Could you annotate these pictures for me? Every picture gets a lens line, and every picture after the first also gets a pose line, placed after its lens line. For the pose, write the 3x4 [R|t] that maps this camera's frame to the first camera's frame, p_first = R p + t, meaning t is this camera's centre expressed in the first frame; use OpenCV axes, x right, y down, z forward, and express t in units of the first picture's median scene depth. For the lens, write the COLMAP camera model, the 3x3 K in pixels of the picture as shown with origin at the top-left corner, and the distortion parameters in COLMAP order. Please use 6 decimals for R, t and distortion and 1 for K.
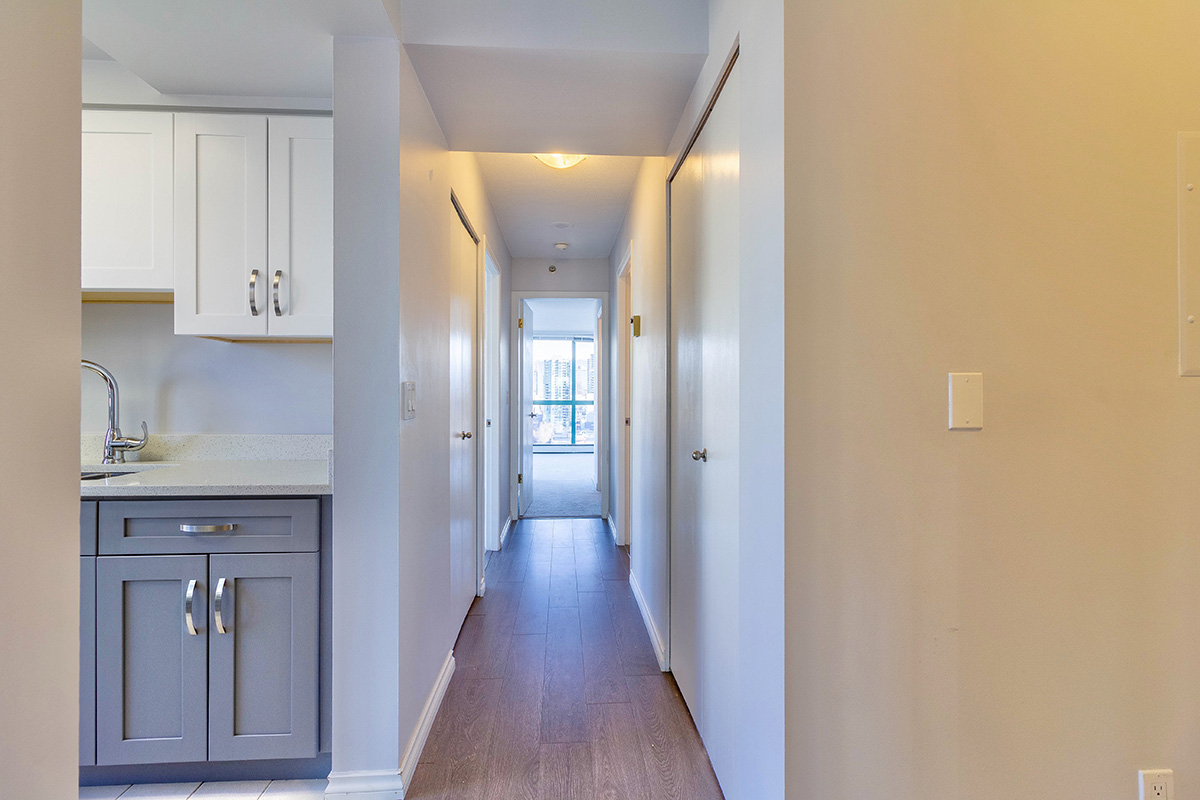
lens RADIAL K [[567.1, 0, 590.7], [0, 567.1, 389.7], [0, 0, 1]] dist [0.000181, 0.000171]
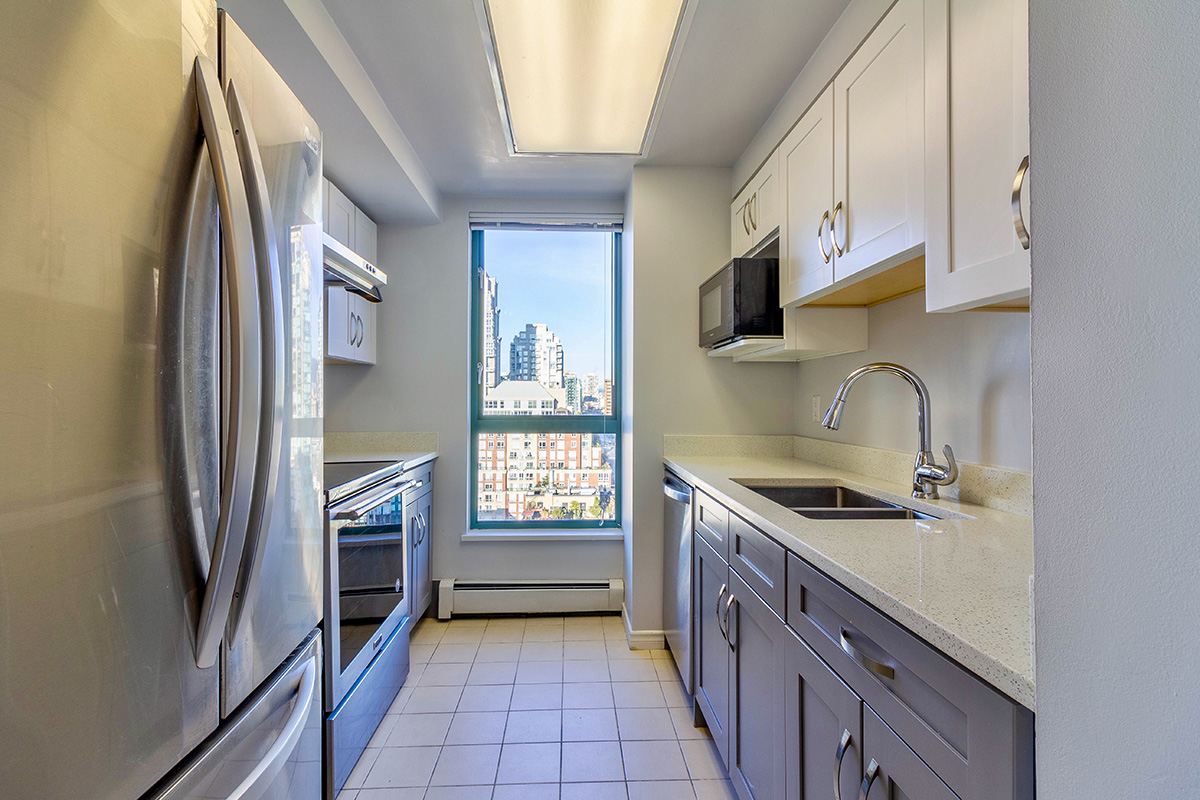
lens RADIAL K [[567.1, 0, 590.7], [0, 567.1, 389.7], [0, 0, 1]] dist [0.000181, 0.000171]
pose [[-0.012563, -0.017569, -0.999767, -0.087384], [0.003902, 0.999837, -0.017619, -0.001463], [0.999913, -0.004122, -0.012492, 0.578286]]
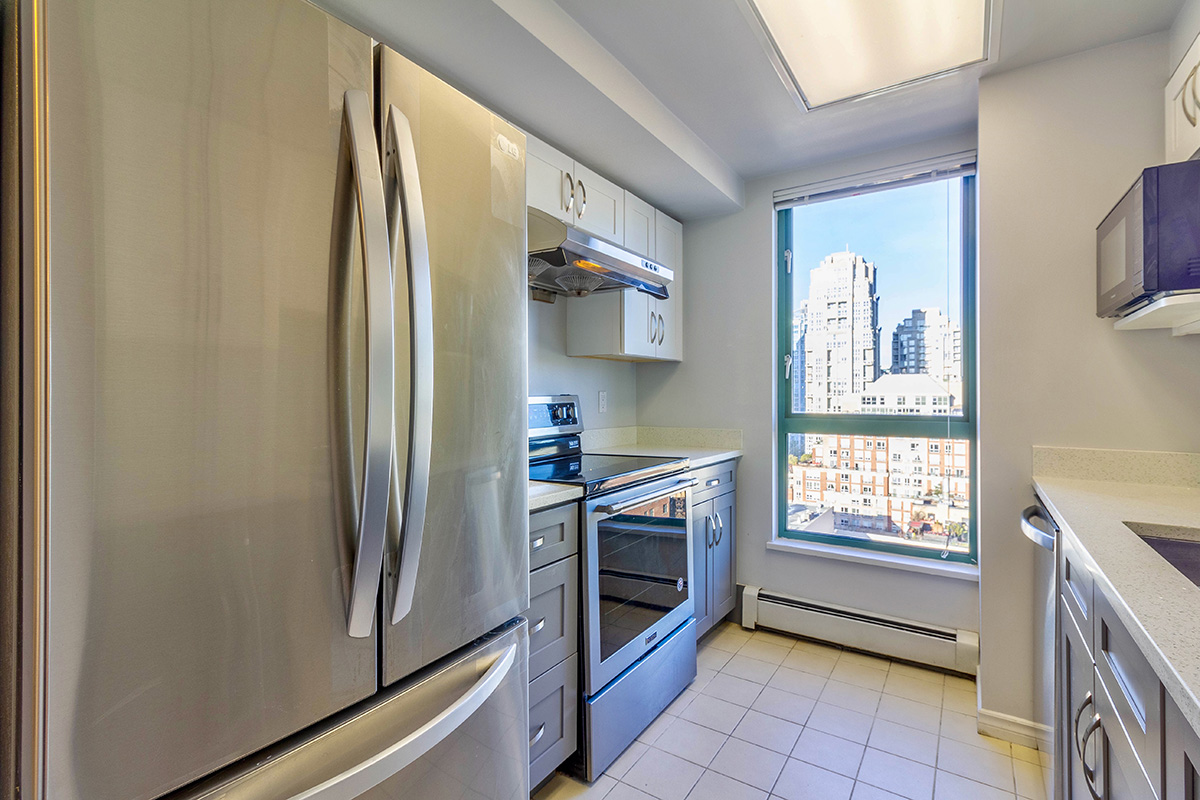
lens RADIAL K [[559.3, 0, 596.8], [0, 559.3, 388.6], [0, 0, 1]] dist [0.003899, 0.000118]
pose [[-0.601700, -0.009426, -0.798666, -0.234735], [0.004341, 0.999877, -0.015072, -0.001408], [0.798710, -0.012536, -0.601585, 0.708328]]
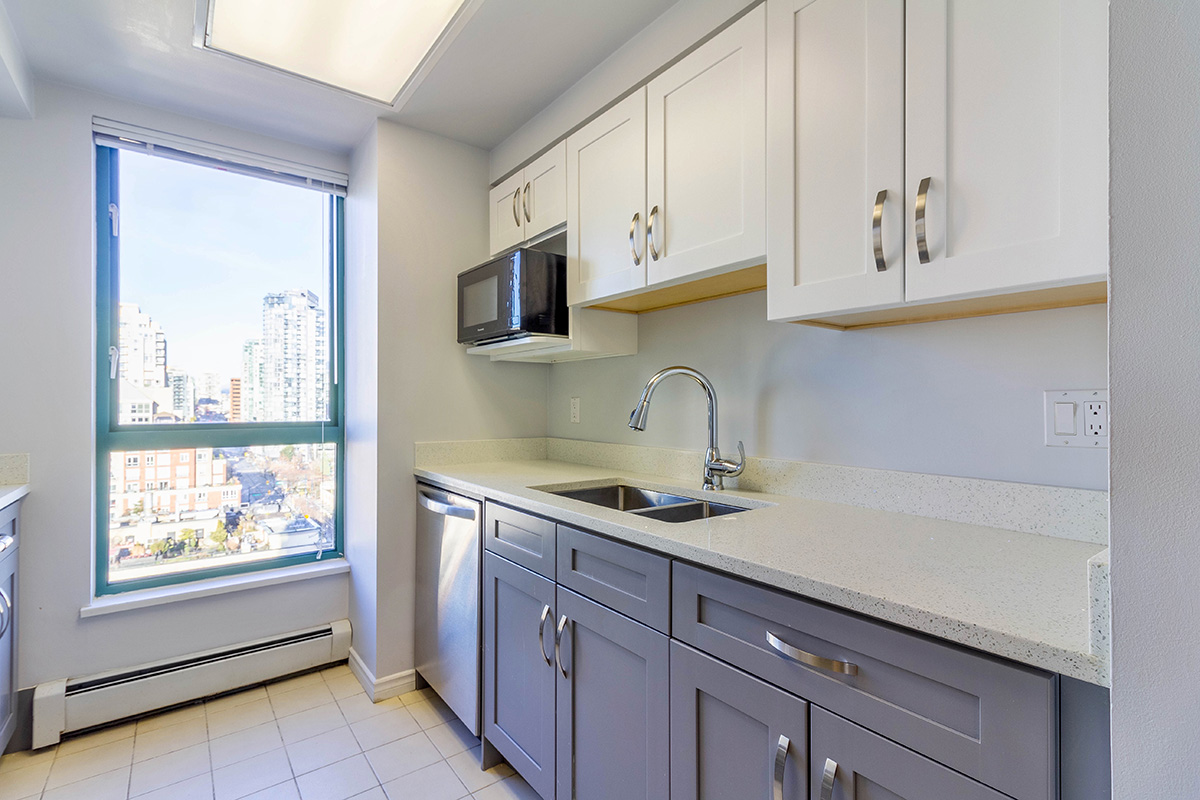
lens RADIAL K [[558.8, 0, 604.4], [0, 558.8, 400.7], [0, 0, 1]] dist [0.010487, -0.000586]
pose [[0.570239, -0.002088, -0.821476, -0.264209], [0.004331, 0.999991, 0.000465, -0.000923], [0.821468, -0.003823, 0.570242, 0.410887]]
